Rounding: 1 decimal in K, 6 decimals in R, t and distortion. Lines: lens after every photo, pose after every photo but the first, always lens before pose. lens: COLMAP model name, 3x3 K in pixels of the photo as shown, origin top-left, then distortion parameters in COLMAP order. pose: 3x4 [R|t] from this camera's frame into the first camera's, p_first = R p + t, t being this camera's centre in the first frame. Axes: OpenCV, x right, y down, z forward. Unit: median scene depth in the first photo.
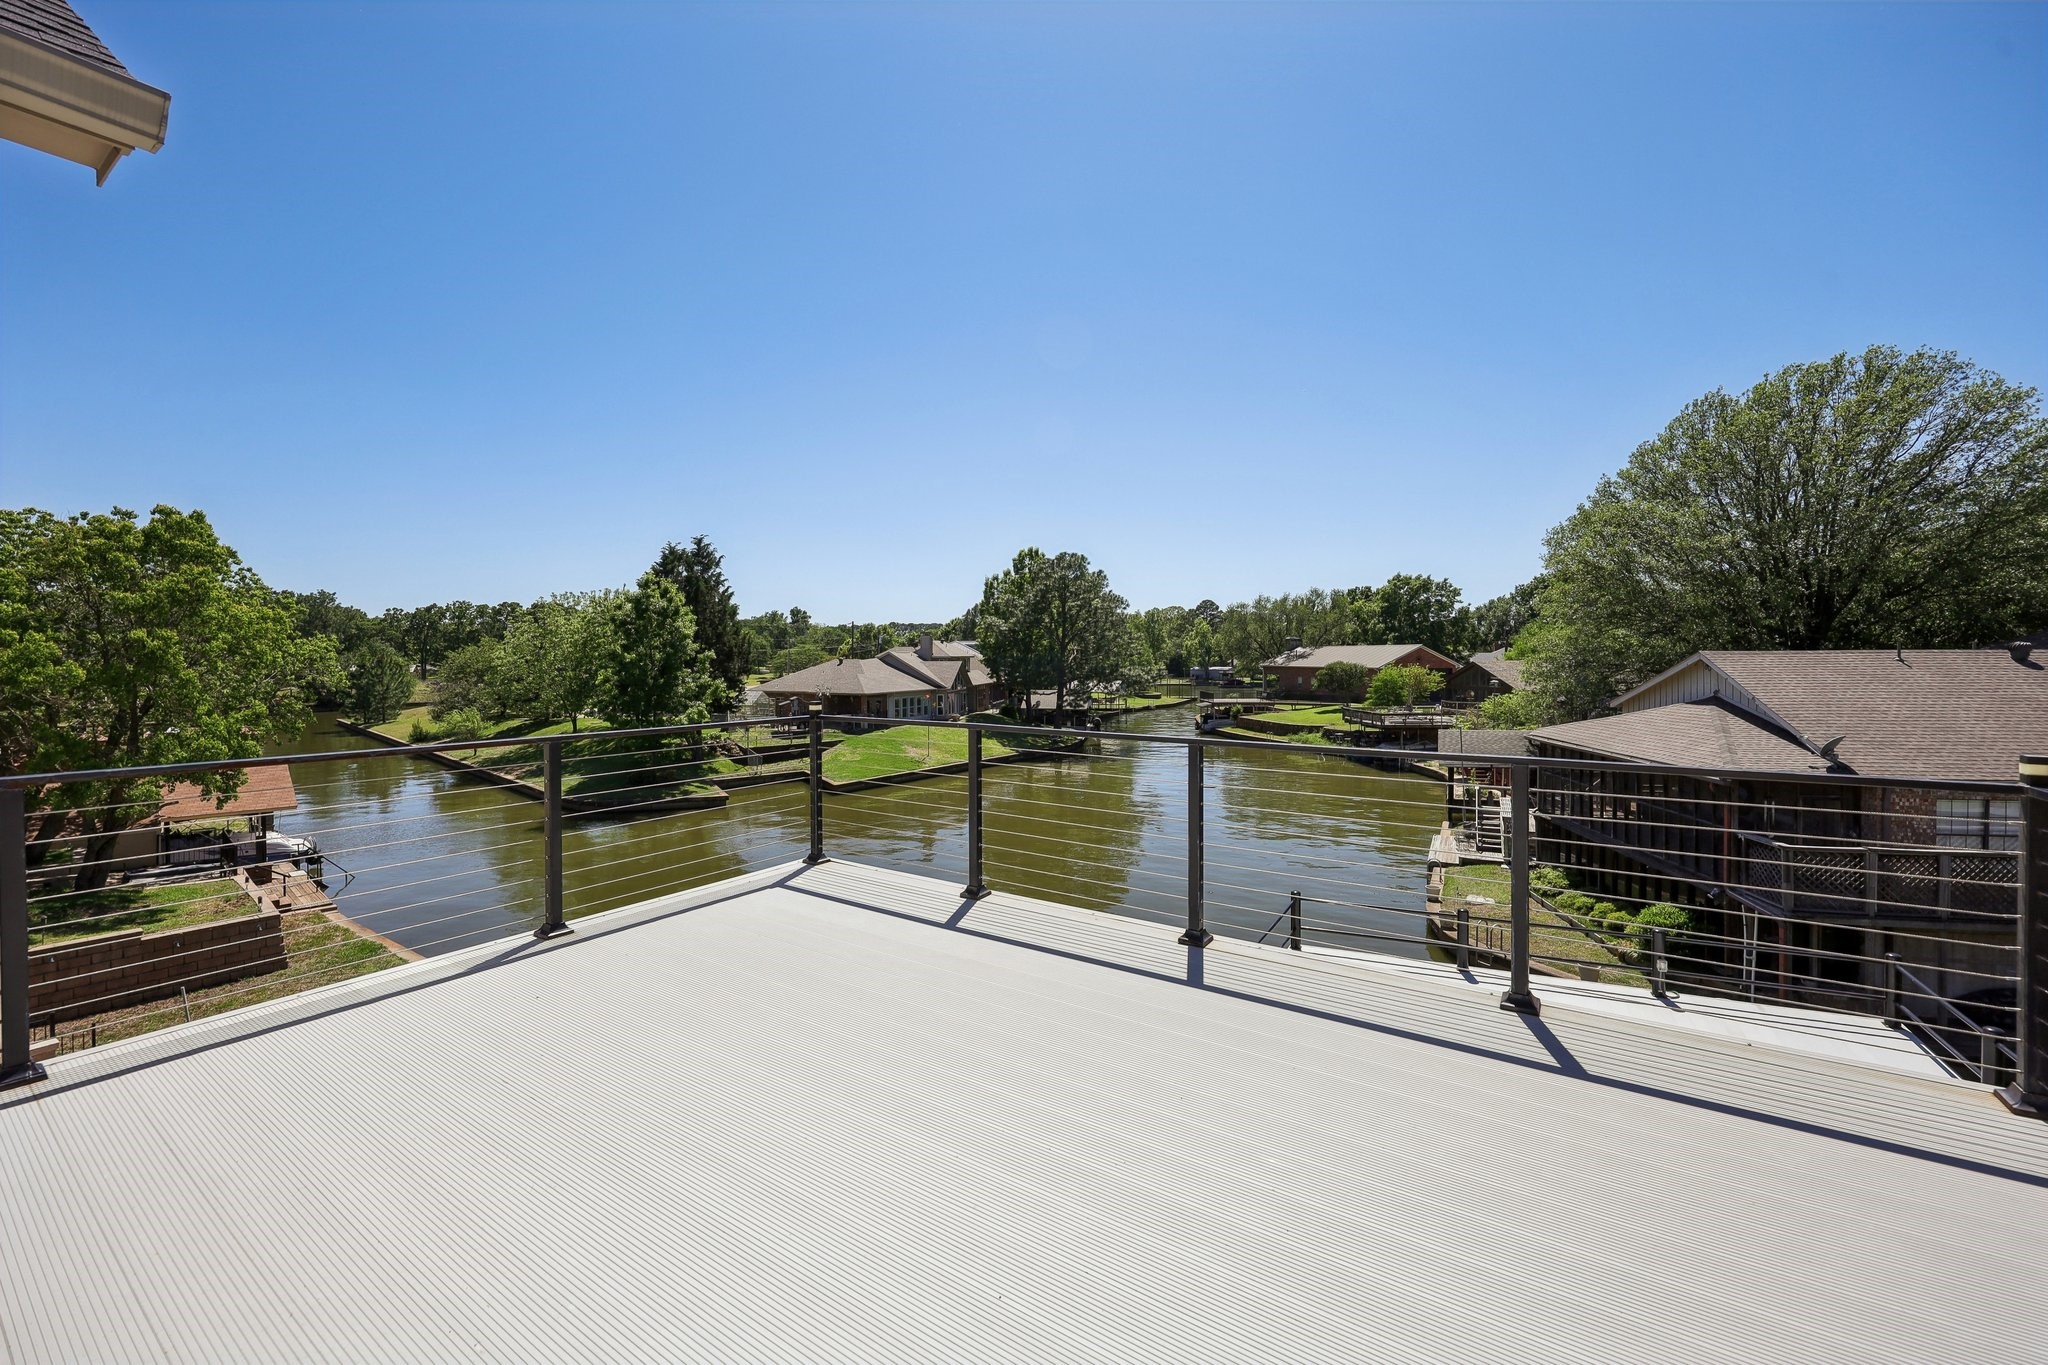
lens RADIAL K [[817.9, 0, 1024.0], [0, 817.9, 682.5], [0, 0, 1]] dist [0.000220, 0.000074]
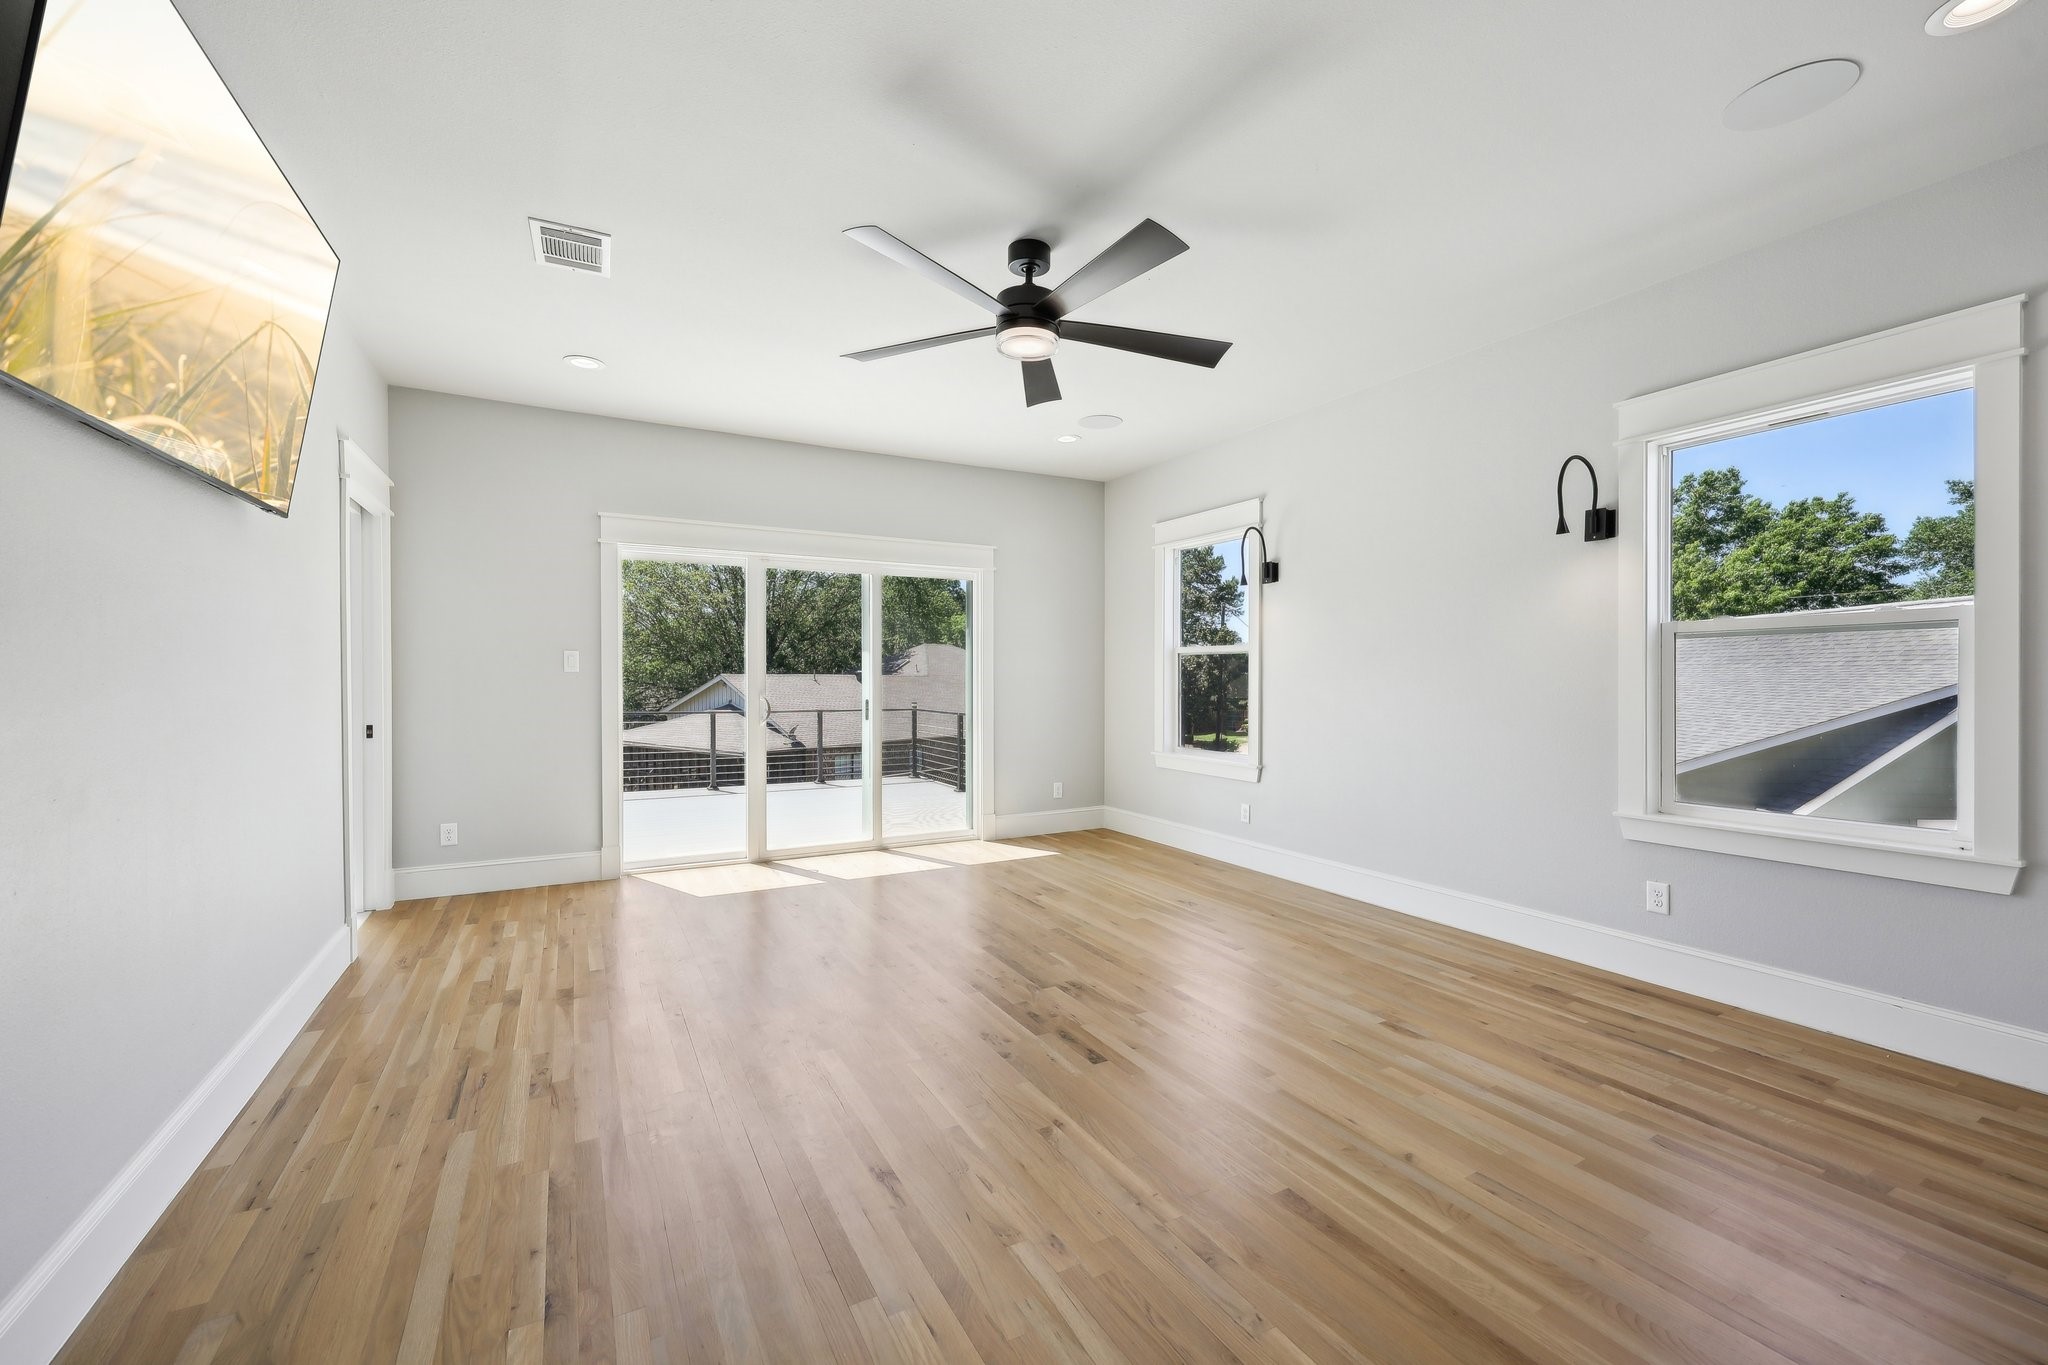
lens RADIAL K [[817.9, 0, 1024.0], [0, 817.9, 682.5], [0, 0, 1]] dist [0.000220, 0.000074]
pose [[0.451418, -0.001897, 0.892311, -0.073055], [0.023930, 0.999664, -0.009980, 0.001308], [-0.891992, 0.025858, 0.451311, -0.045946]]
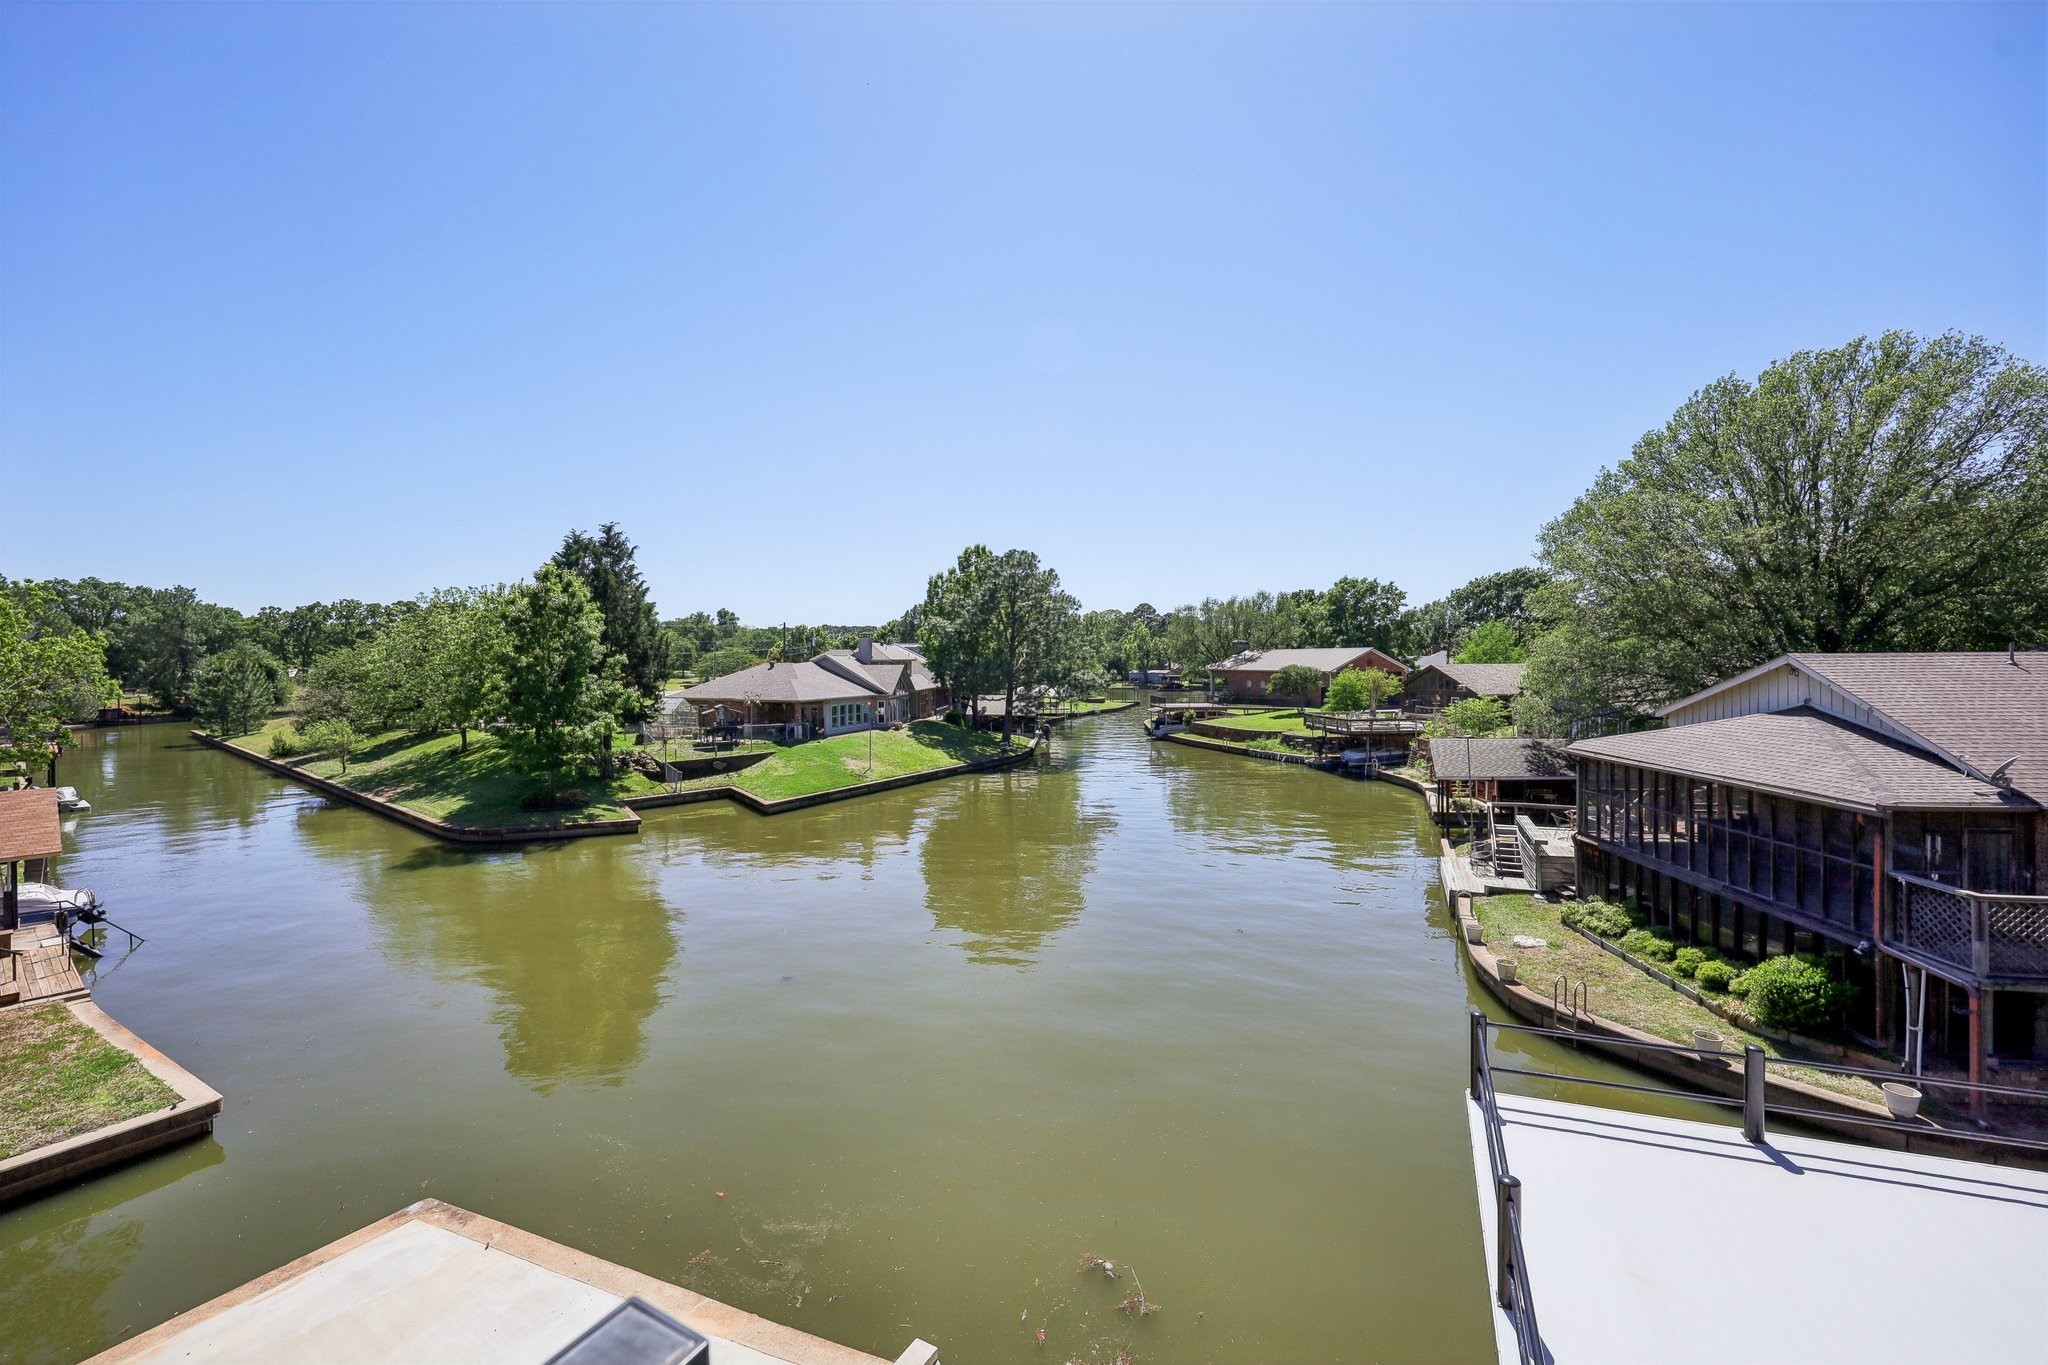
lens RADIAL K [[817.9, 0, 1024.0], [0, 817.9, 682.5], [0, 0, 1]] dist [0.000220, 0.000074]
pose [[0.996810, -0.002182, 0.079778, -0.014731], [0.002504, 0.999989, -0.003939, -0.001985], [-0.079769, 0.004126, 0.996805, 0.060058]]
